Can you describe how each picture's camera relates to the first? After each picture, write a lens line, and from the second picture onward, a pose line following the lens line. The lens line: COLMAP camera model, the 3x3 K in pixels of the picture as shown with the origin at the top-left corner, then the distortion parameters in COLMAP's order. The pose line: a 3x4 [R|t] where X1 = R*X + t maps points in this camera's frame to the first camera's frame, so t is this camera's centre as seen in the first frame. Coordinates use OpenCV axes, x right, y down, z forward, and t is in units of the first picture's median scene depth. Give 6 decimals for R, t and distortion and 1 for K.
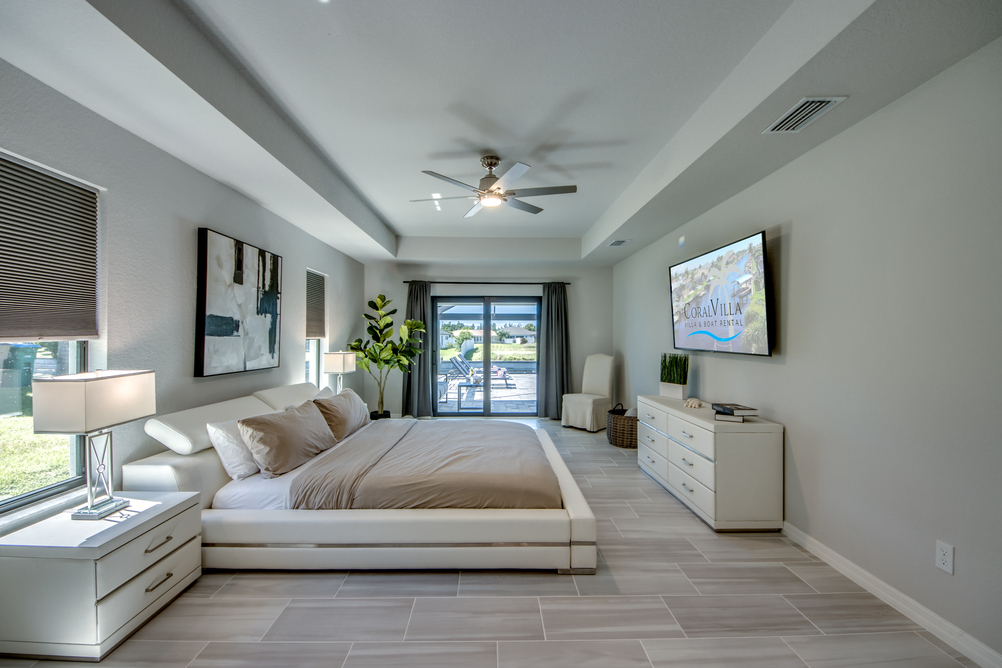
lens RADIAL K [[408.5, 0, 495.6], [0, 408.5, 339.4], [0, 0, 1]] dist [0.001239, -0.000009]
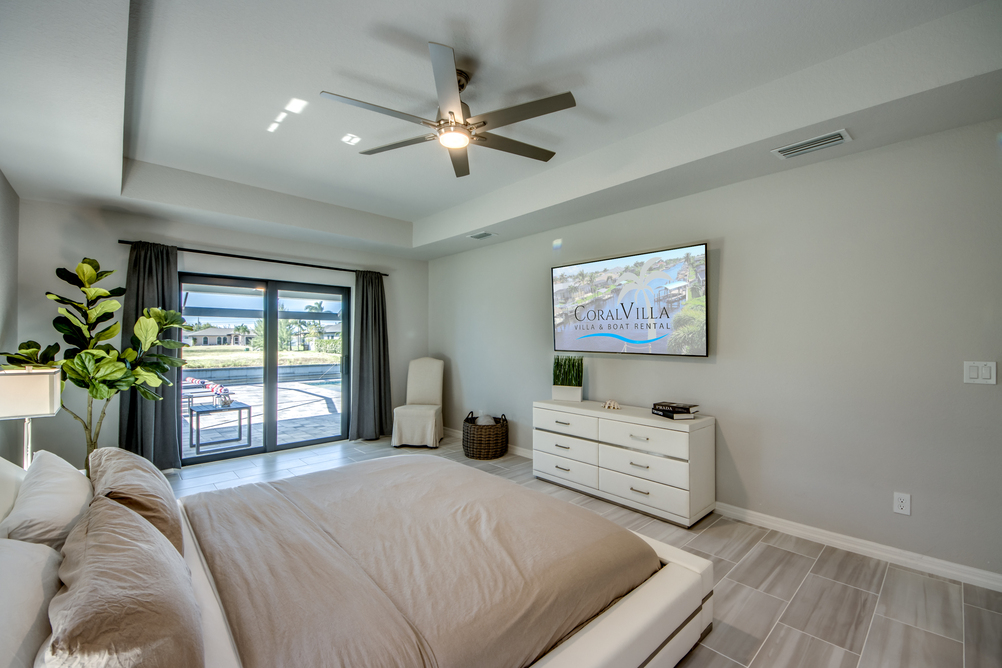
lens RADIAL K [[409.2, 0, 484.4], [0, 409.2, 342.4], [0, 0, 1]] dist [0.009627, -0.000458]
pose [[0.754774, -0.003639, 0.655975, -0.442216], [0.001456, 0.999991, 0.003872, -0.002514], [-0.655983, -0.001967, 0.754773, 0.471594]]
